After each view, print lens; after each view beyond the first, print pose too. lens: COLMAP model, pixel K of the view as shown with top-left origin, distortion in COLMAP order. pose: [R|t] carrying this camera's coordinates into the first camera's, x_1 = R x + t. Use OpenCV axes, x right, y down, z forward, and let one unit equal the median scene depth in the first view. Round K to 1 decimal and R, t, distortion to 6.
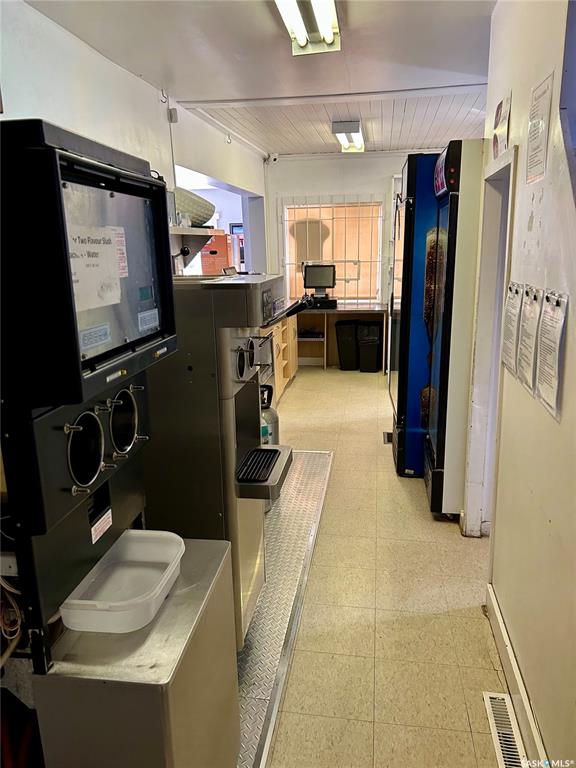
lens RADIAL K [[577.2, 0, 285.7], [0, 577.2, 383.1], [0, 0, 1]] dist [0.034018, -0.002349]
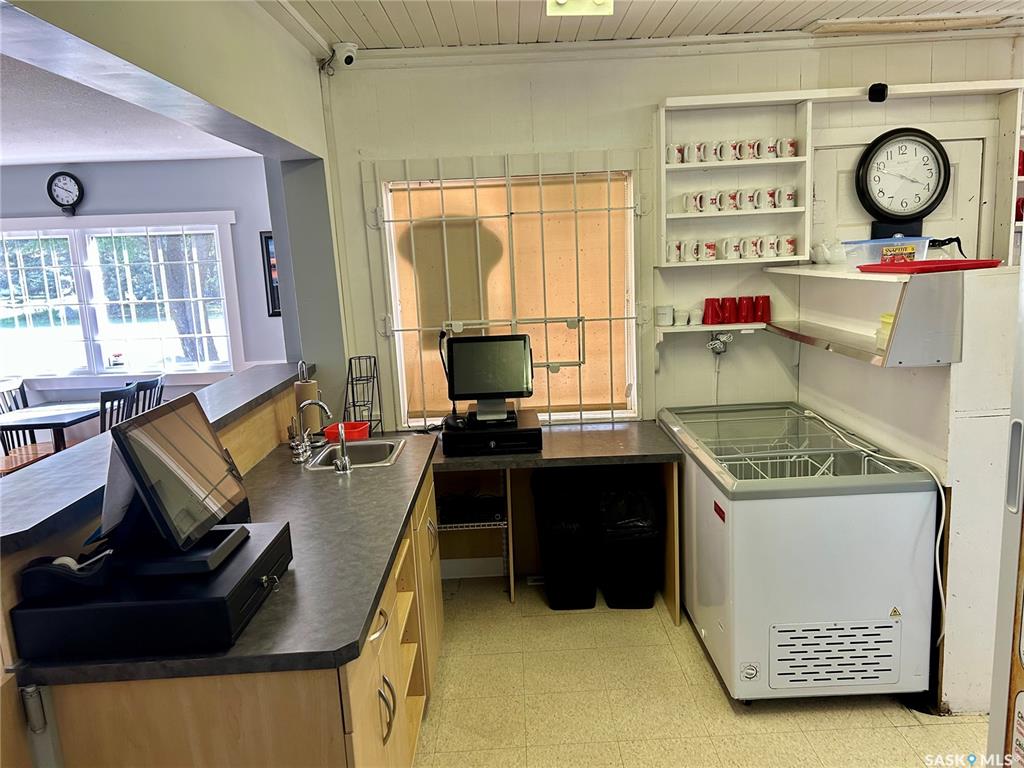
lens RADIAL K [[769.6, 0, 515.4], [0, 769.6, 387.5], [0, 0, 1]] dist [0.034018, -0.002349]
pose [[0.983975, -0.057952, 0.168624, -0.009400], [0.065110, 0.997183, -0.037230, -0.146085], [-0.165991, 0.047612, 0.984977, 0.486546]]
